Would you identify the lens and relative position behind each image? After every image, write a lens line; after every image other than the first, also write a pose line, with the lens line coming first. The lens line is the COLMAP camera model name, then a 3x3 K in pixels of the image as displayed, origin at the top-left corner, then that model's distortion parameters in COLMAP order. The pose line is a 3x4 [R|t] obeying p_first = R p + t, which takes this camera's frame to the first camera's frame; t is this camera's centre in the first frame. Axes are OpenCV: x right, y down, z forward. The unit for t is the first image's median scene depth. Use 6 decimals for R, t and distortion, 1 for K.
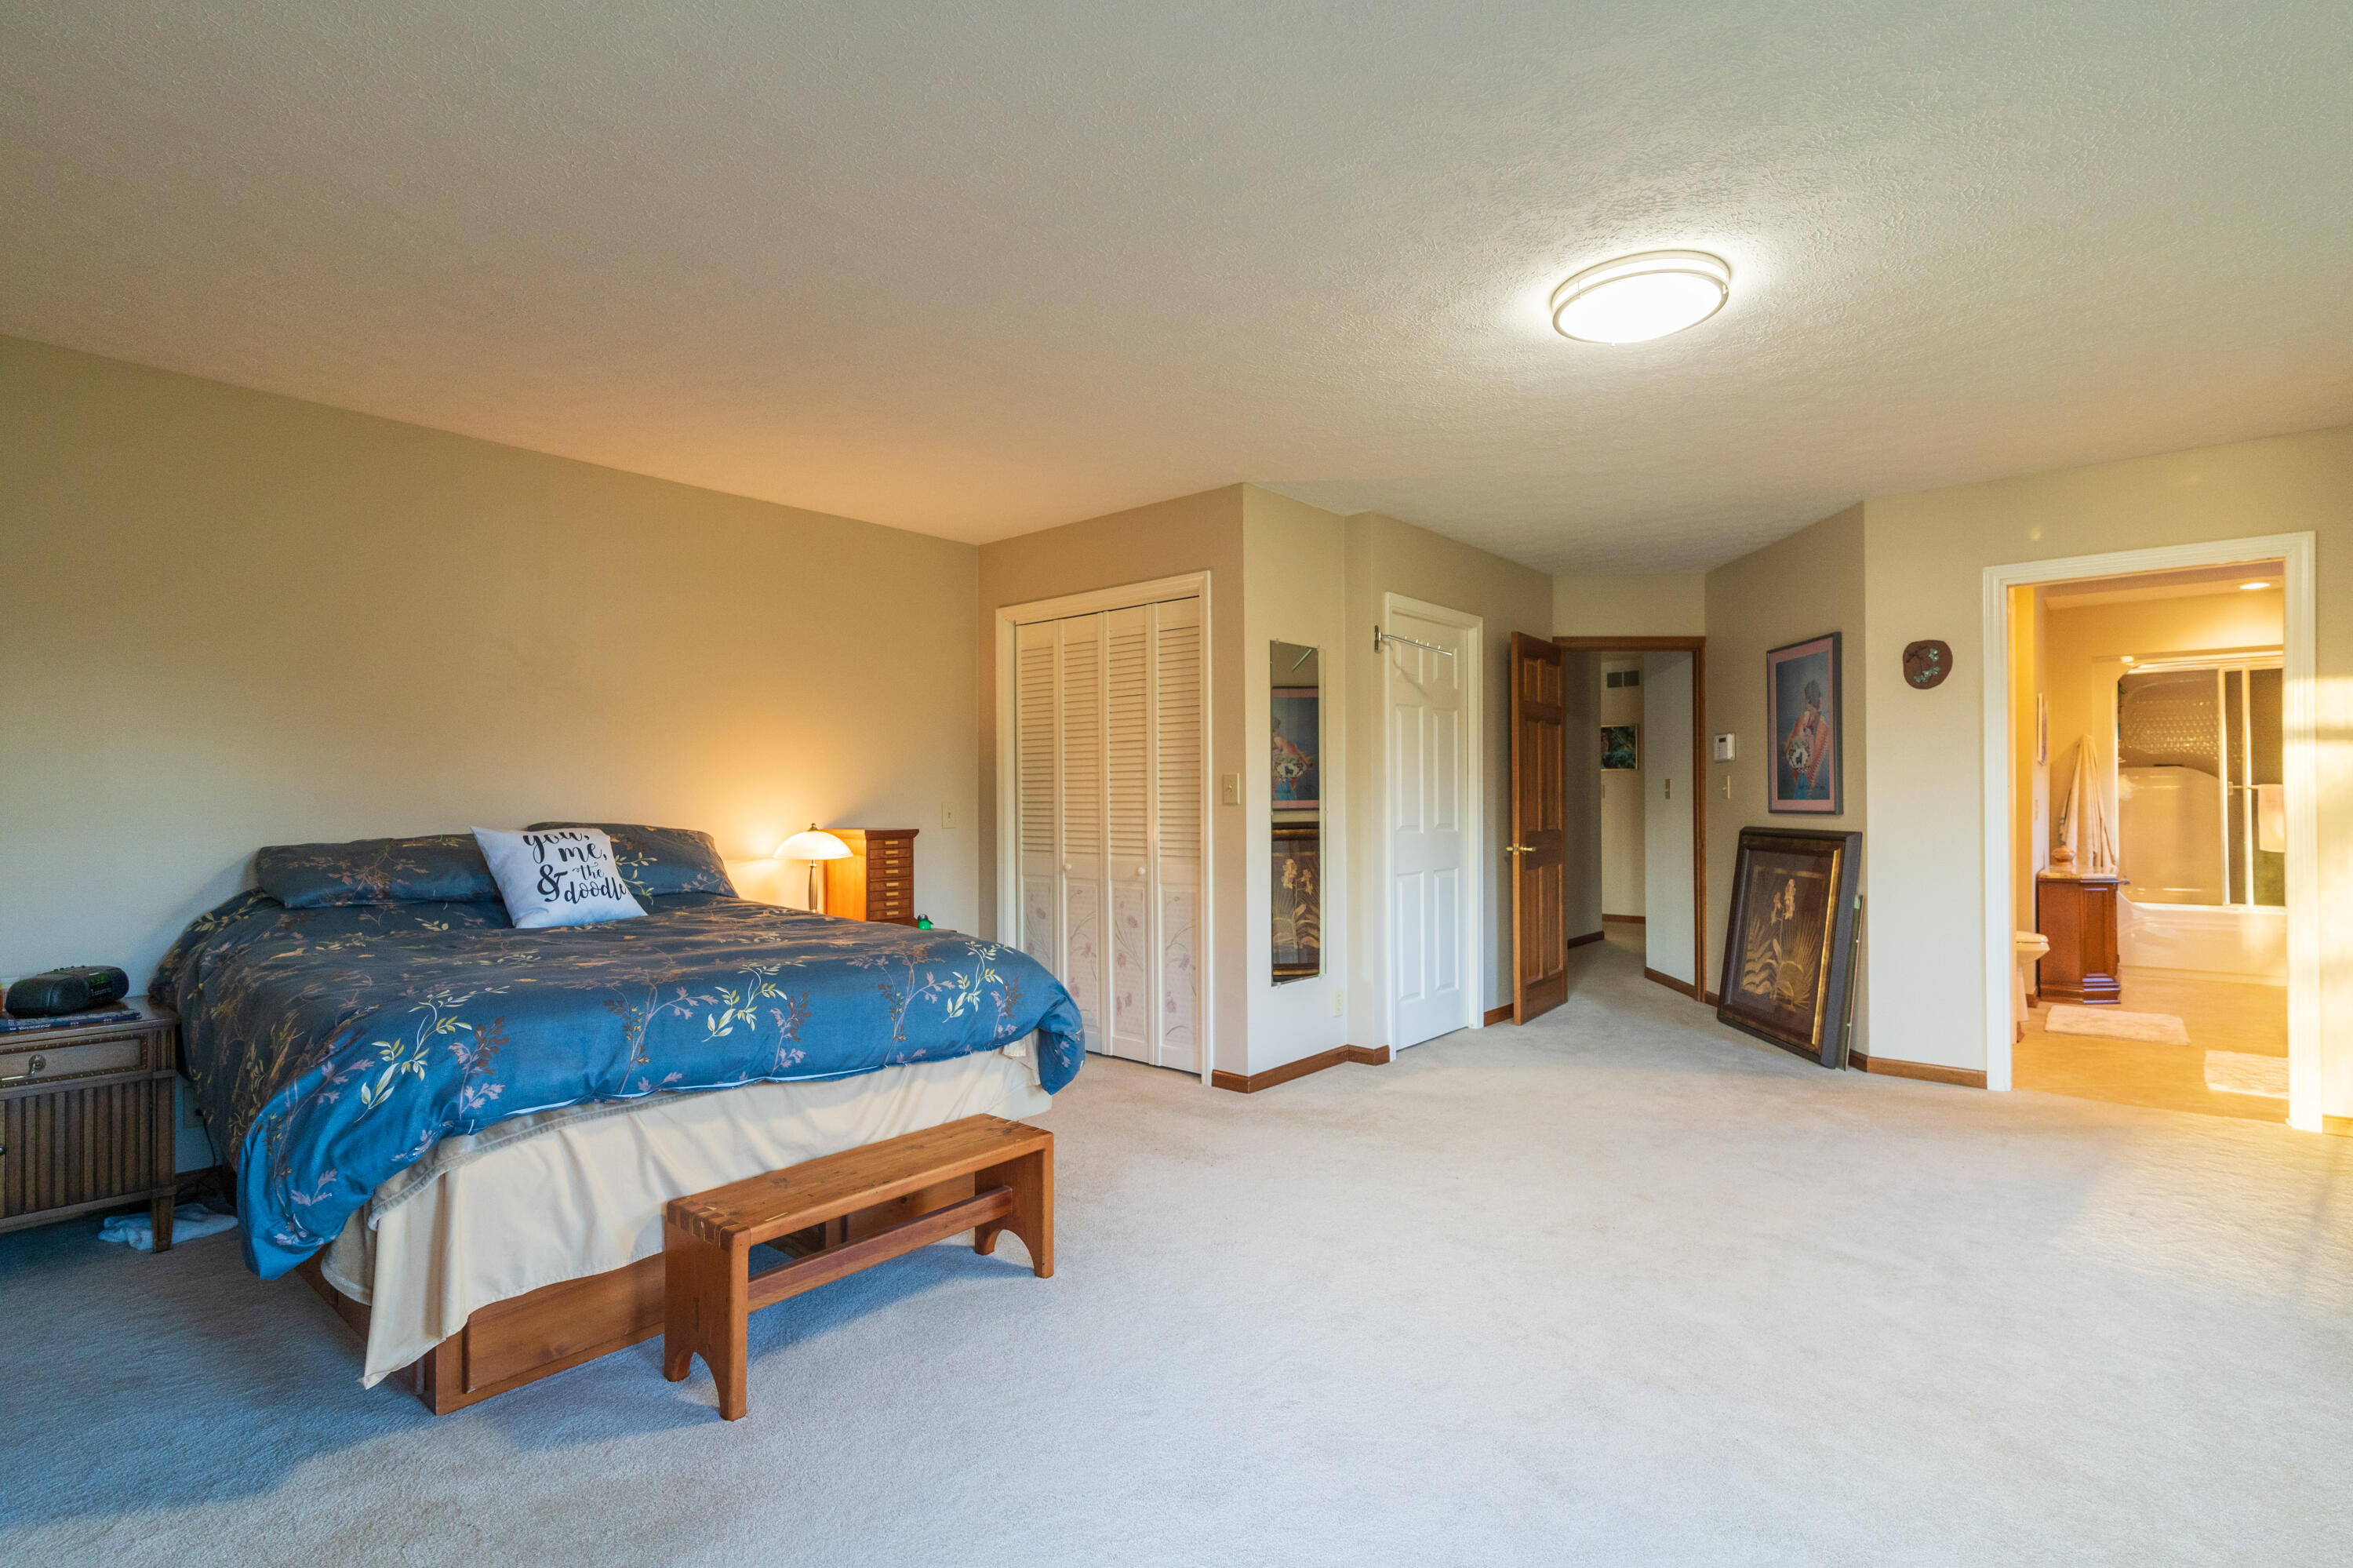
lens RADIAL K [[1119.2, 0, 1161.5], [0, 1119.2, 789.8], [0, 0, 1]] dist [0.001037, -0.015937]
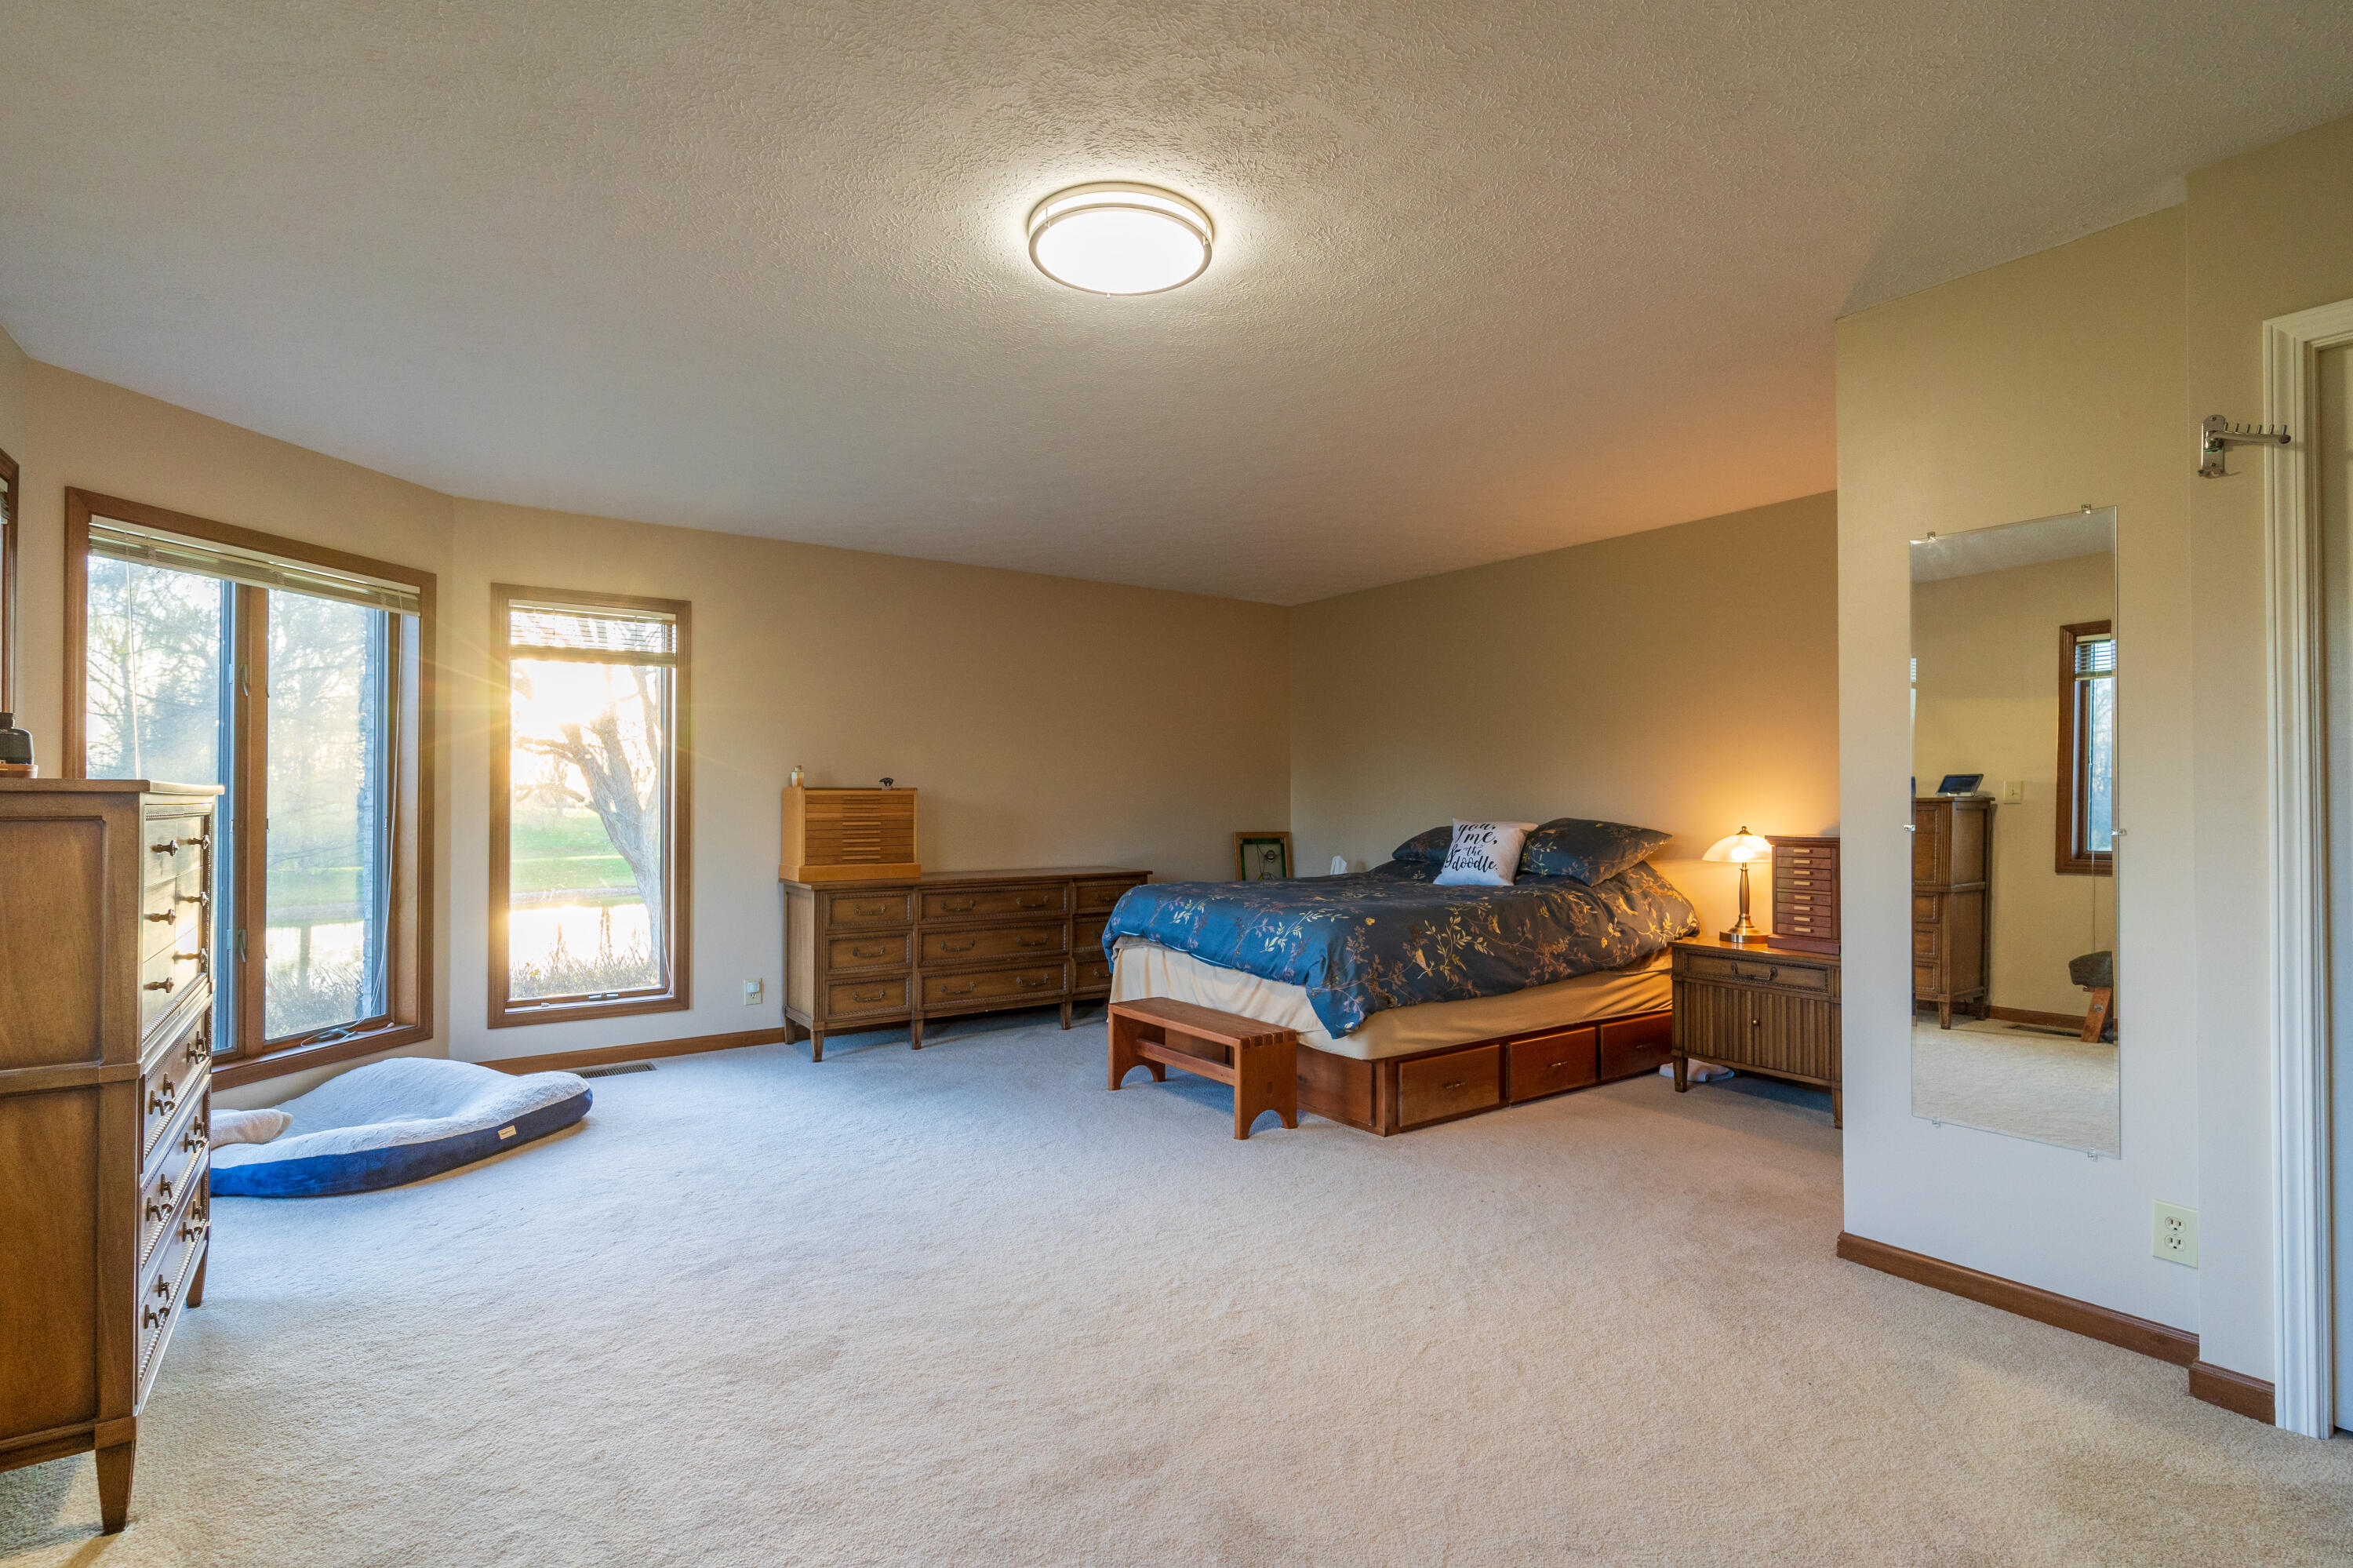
lens RADIAL K [[1119.2, 0, 1161.5], [0, 1119.2, 789.8], [0, 0, 1]] dist [0.001037, -0.015937]
pose [[-0.255723, -0.007074, -0.966724, 1.228125], [0.008519, 0.999918, -0.009571, 0.005020], [0.966713, -0.010683, -0.255642, 1.204418]]
